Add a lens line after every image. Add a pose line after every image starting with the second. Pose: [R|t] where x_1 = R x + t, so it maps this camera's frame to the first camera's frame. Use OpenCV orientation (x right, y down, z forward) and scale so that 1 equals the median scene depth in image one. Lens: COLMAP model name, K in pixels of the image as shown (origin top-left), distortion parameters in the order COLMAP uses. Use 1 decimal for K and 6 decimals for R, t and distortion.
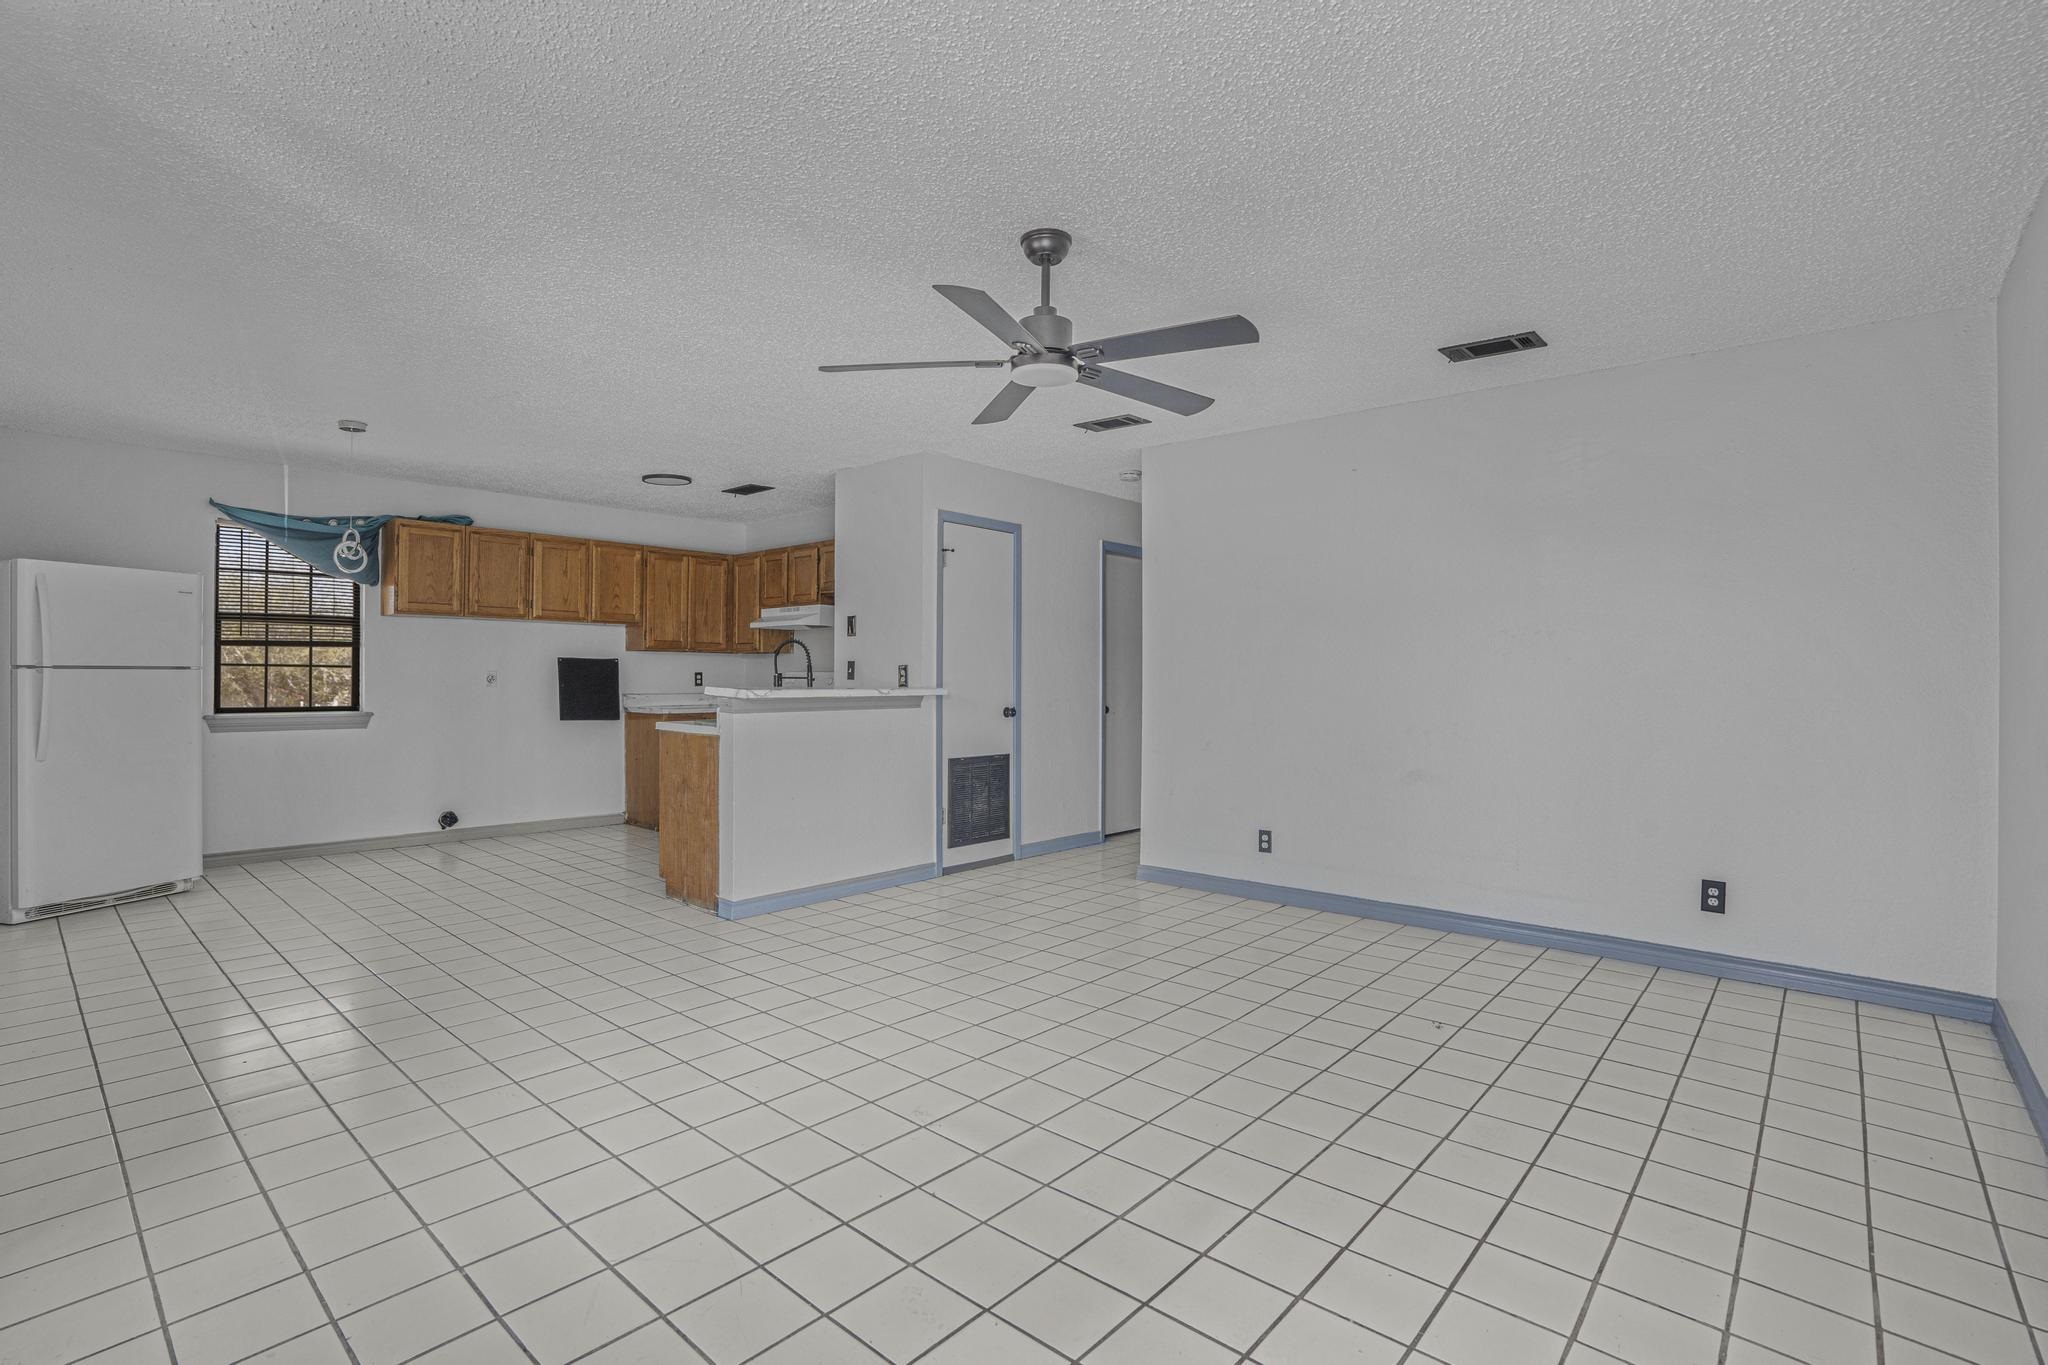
lens RADIAL K [[966.7, 0, 1024.0], [0, 966.7, 682.5], [0, 0, 1]] dist [-0.068830, 0.029814]
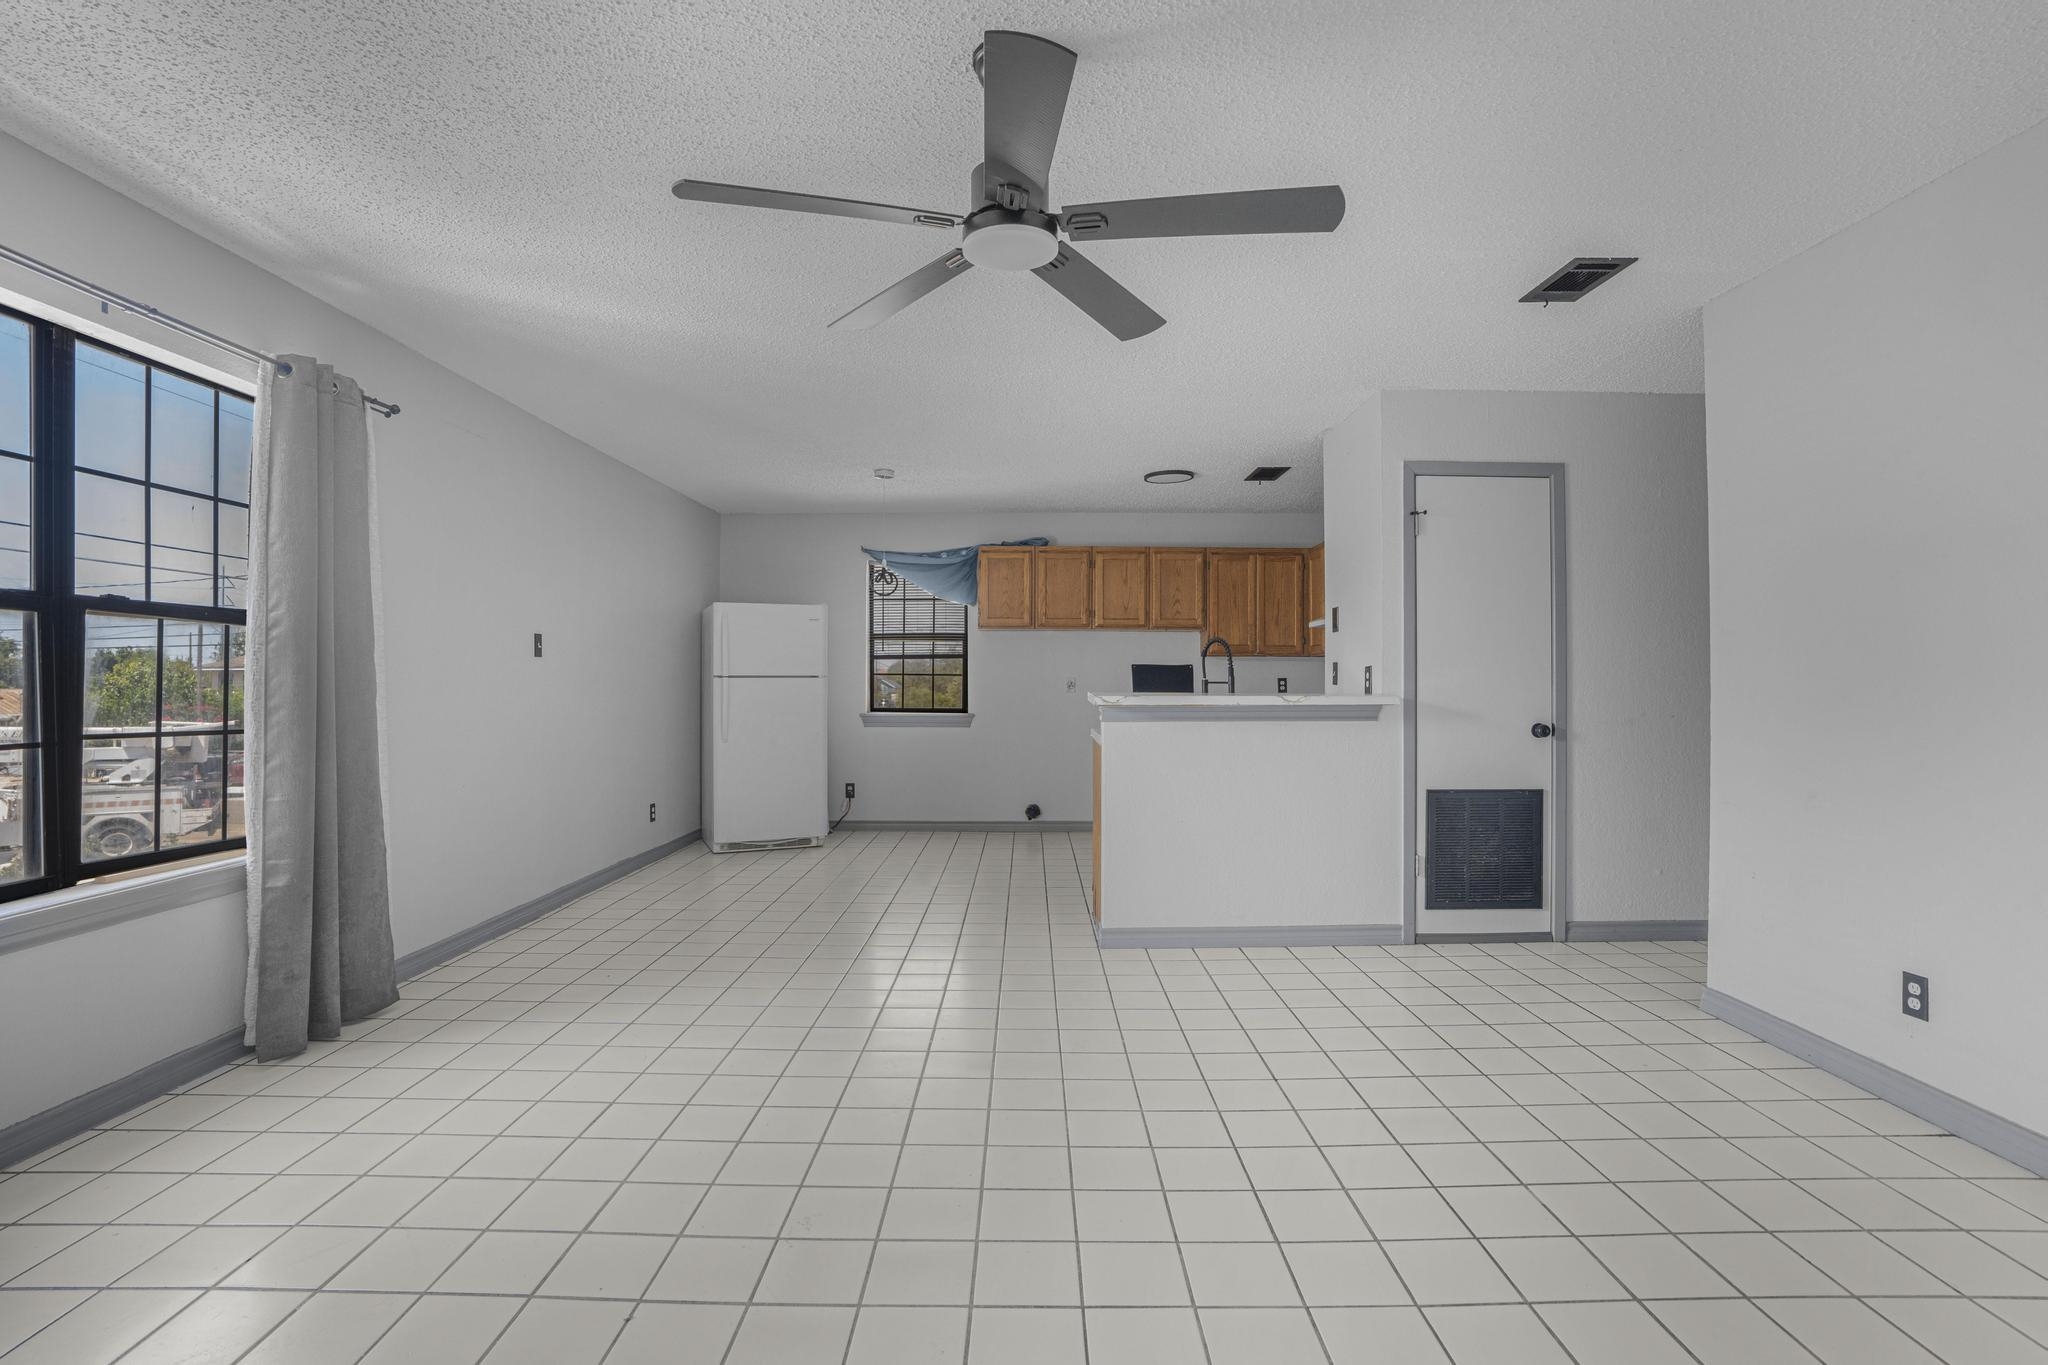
lens RADIAL K [[966.7, 0, 1024.0], [0, 966.7, 682.5], [0, 0, 1]] dist [-0.068830, 0.029814]
pose [[0.659571, -0.004062, -0.751632, 0.254620], [-0.002721, 0.999966, -0.007792, 0.002022], [0.751638, 0.007185, 0.659537, 0.255083]]
